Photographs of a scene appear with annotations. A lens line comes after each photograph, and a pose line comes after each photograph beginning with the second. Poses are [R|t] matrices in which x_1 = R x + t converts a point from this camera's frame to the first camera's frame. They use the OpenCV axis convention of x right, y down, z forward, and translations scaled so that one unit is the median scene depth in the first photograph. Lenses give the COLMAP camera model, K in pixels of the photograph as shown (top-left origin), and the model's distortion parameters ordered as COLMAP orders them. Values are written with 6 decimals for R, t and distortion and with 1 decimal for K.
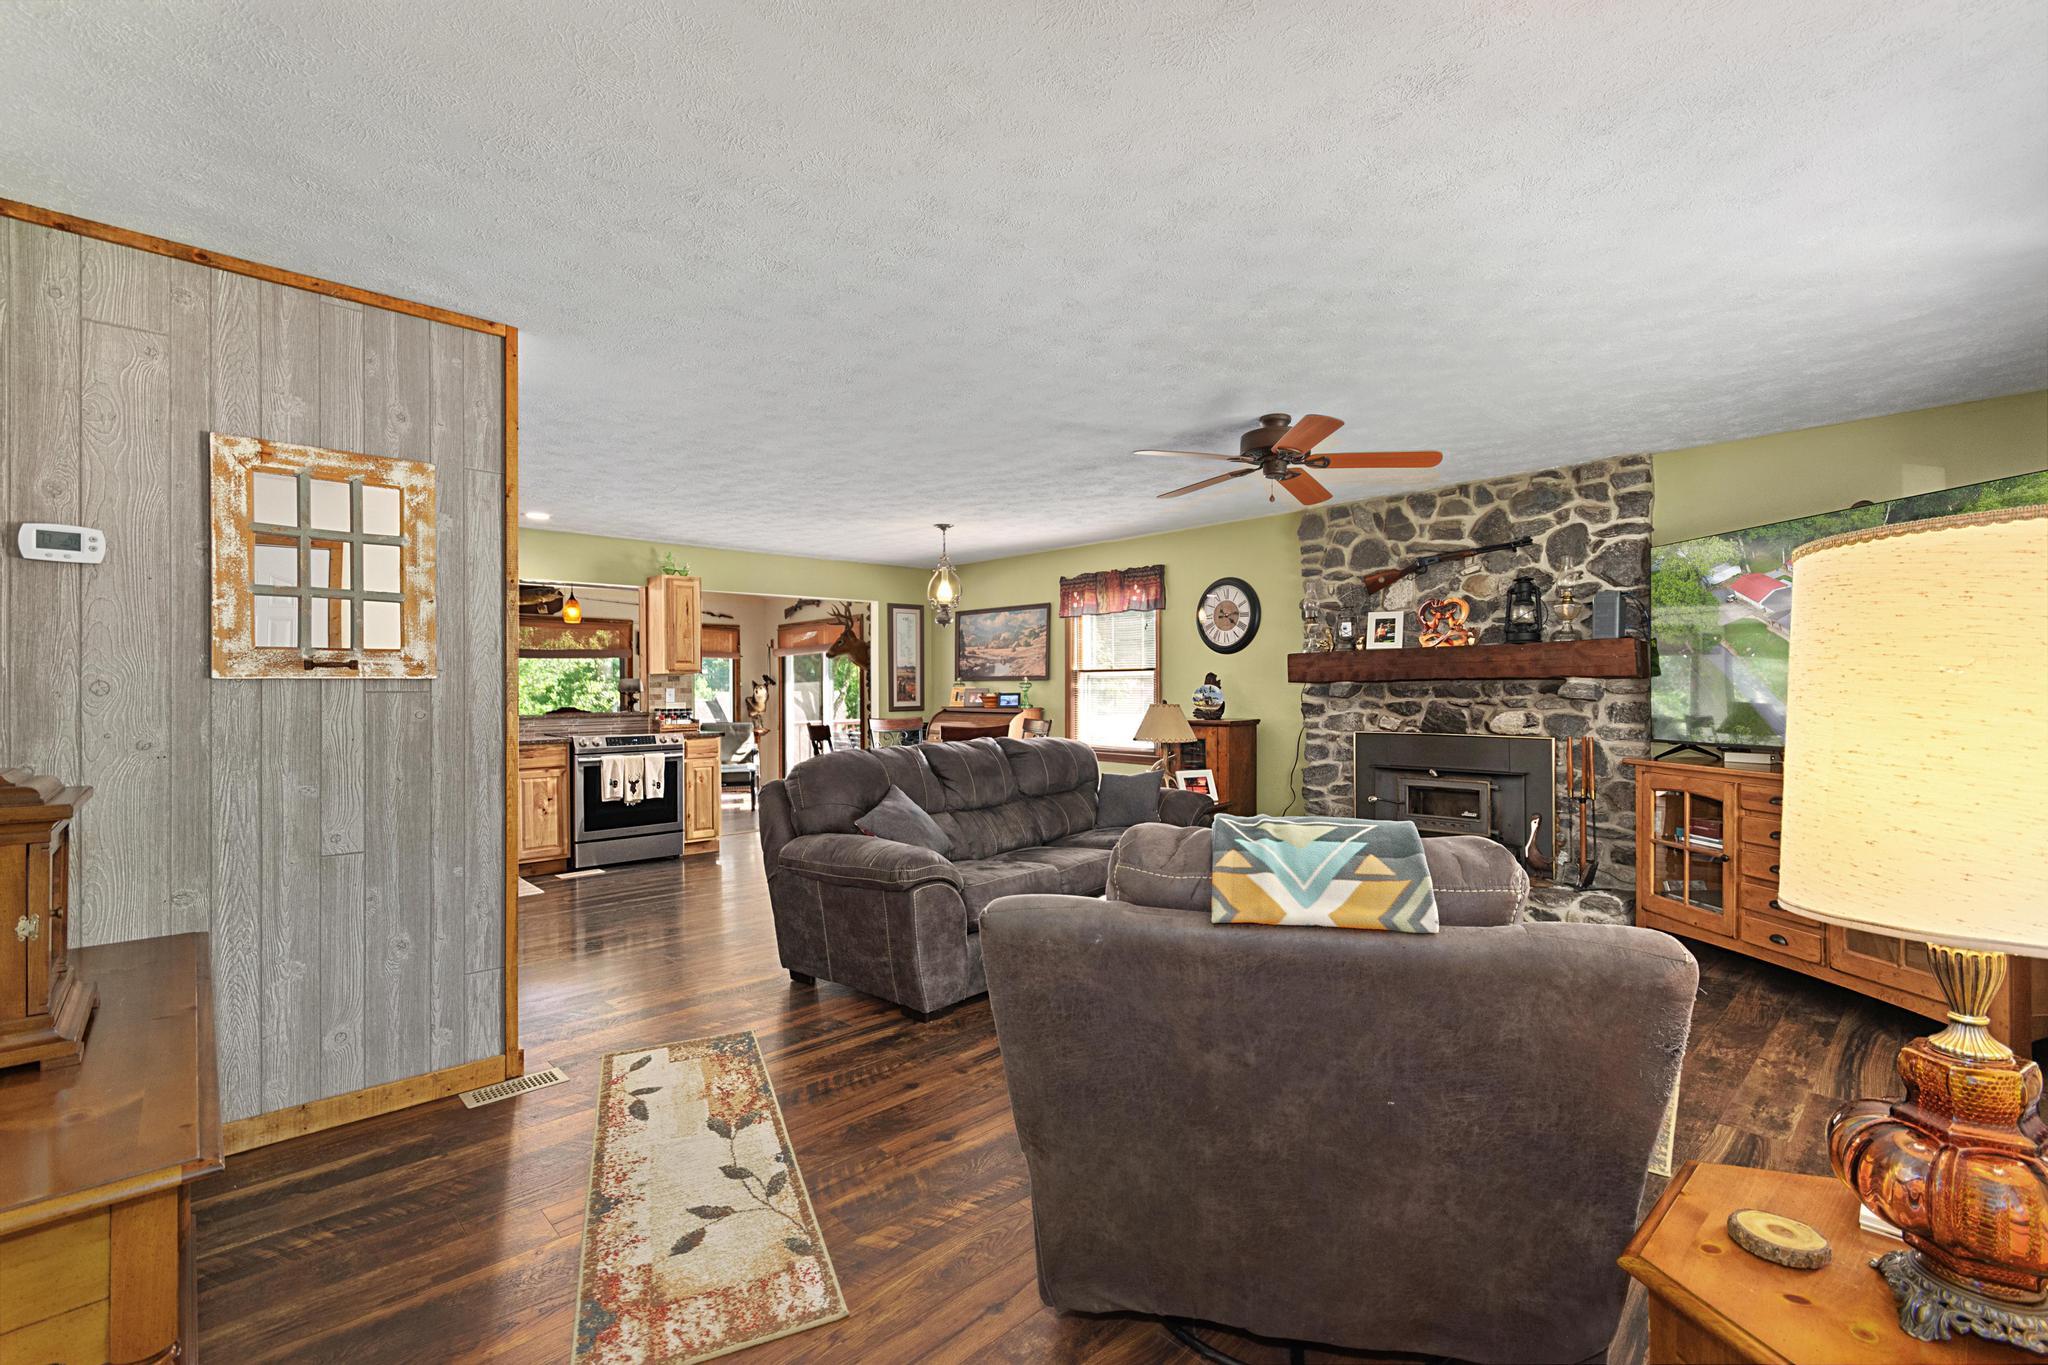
lens RADIAL K [[926.2, 0, 1025.1], [0, 926.2, 689.6], [0, 0, 1]] dist [0.000925, 0.000003]
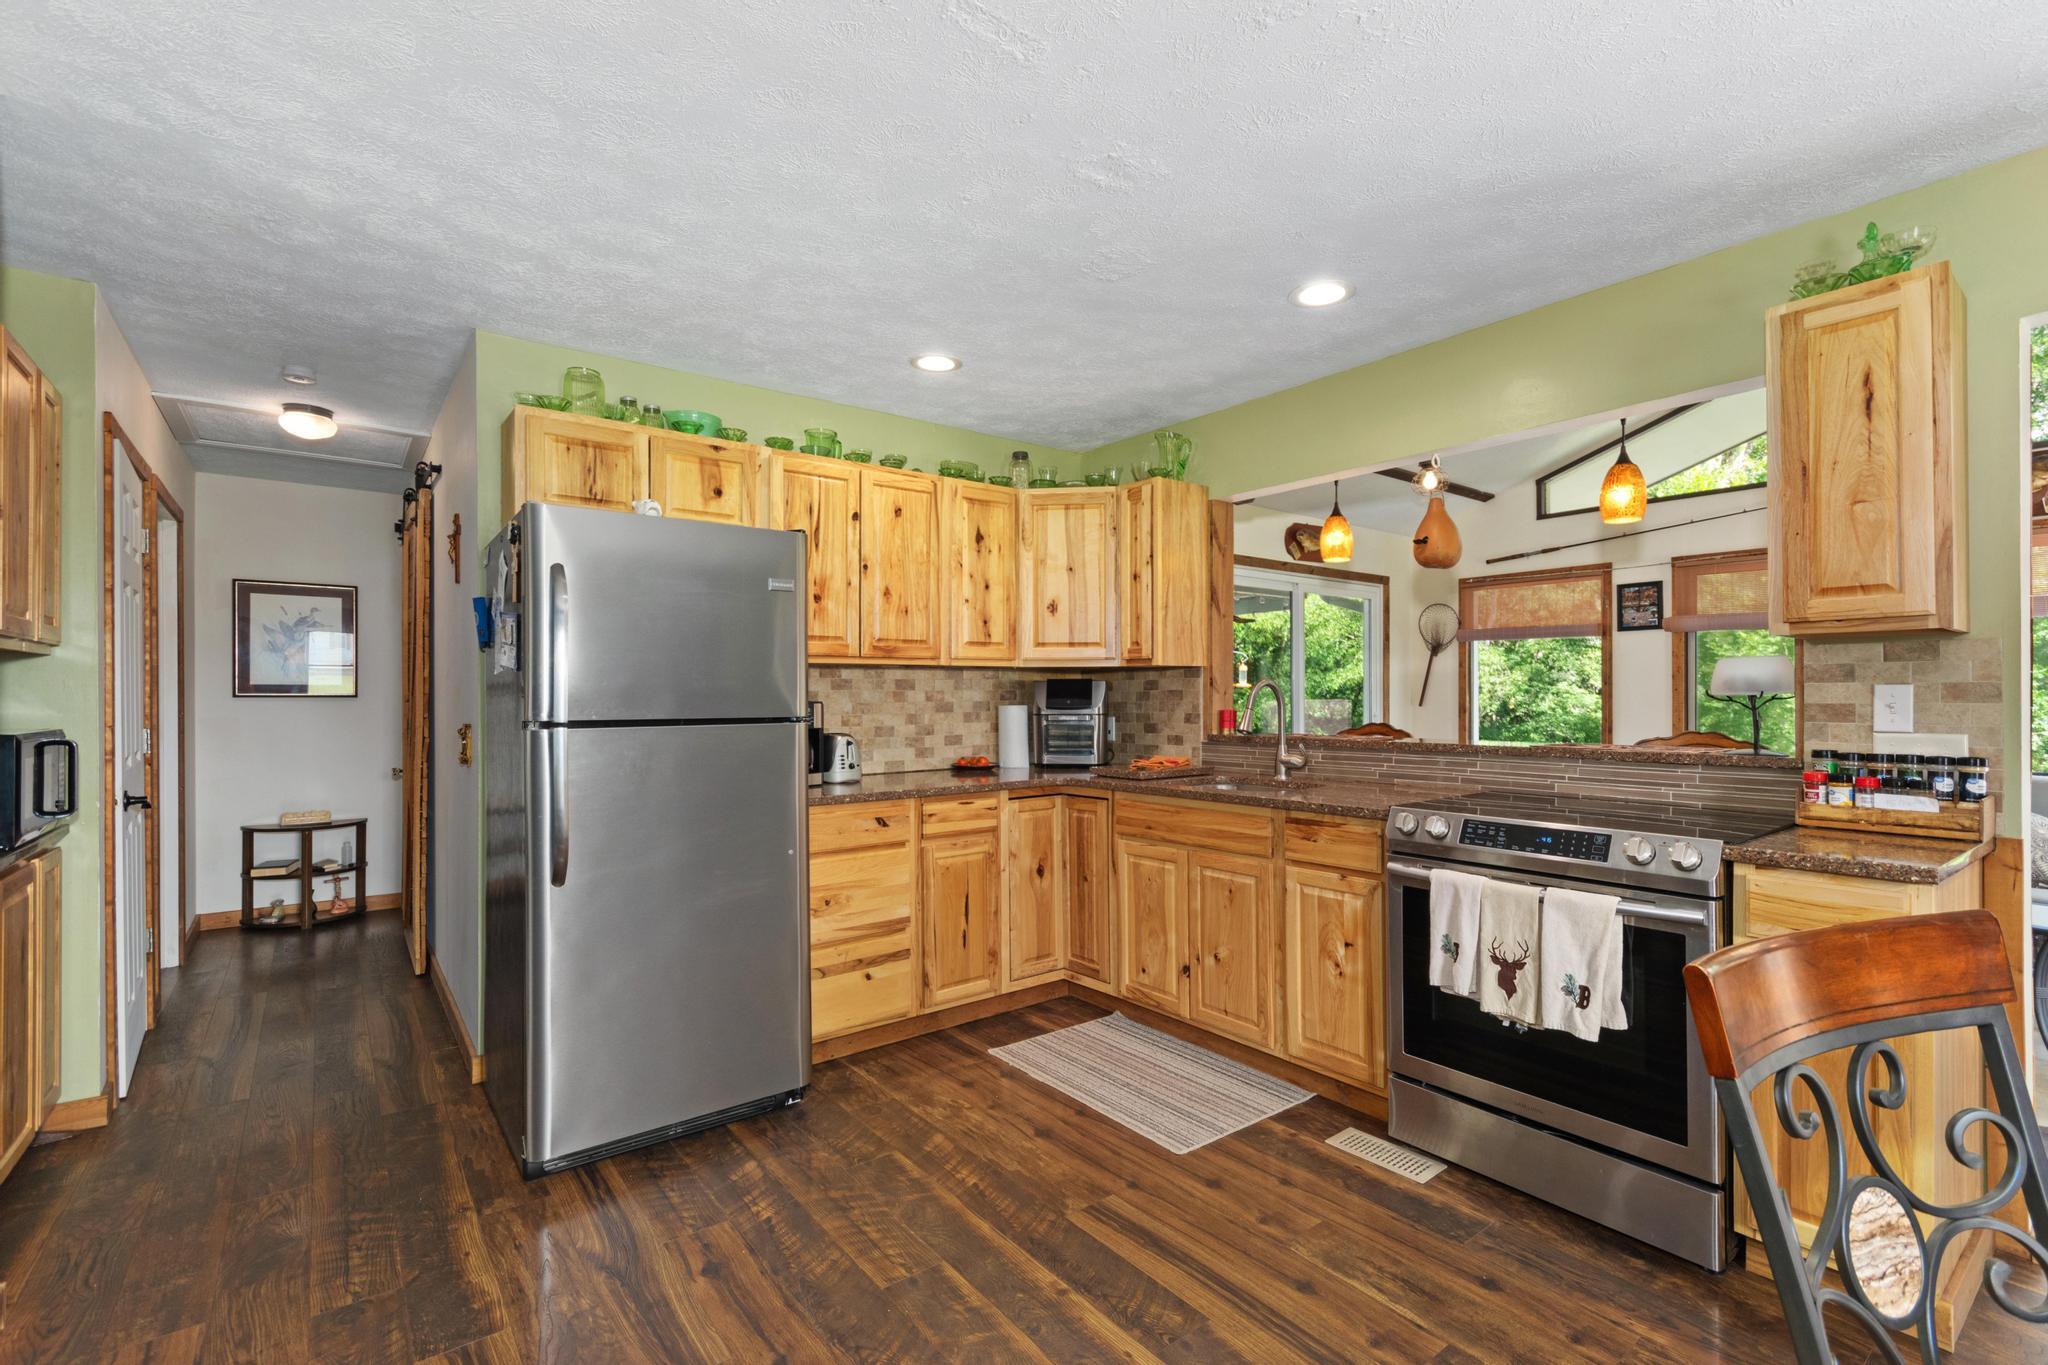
lens RADIAL K [[926.2, 0, 1025.0], [0, 926.2, 688.0], [0, 0, 1]] dist [0.000925, 0.000003]
pose [[-0.138769, -0.001324, -0.990324, -0.059309], [0.006165, 0.999979, -0.002201, -0.001511], [0.990306, -0.006410, -0.138758, 0.869981]]
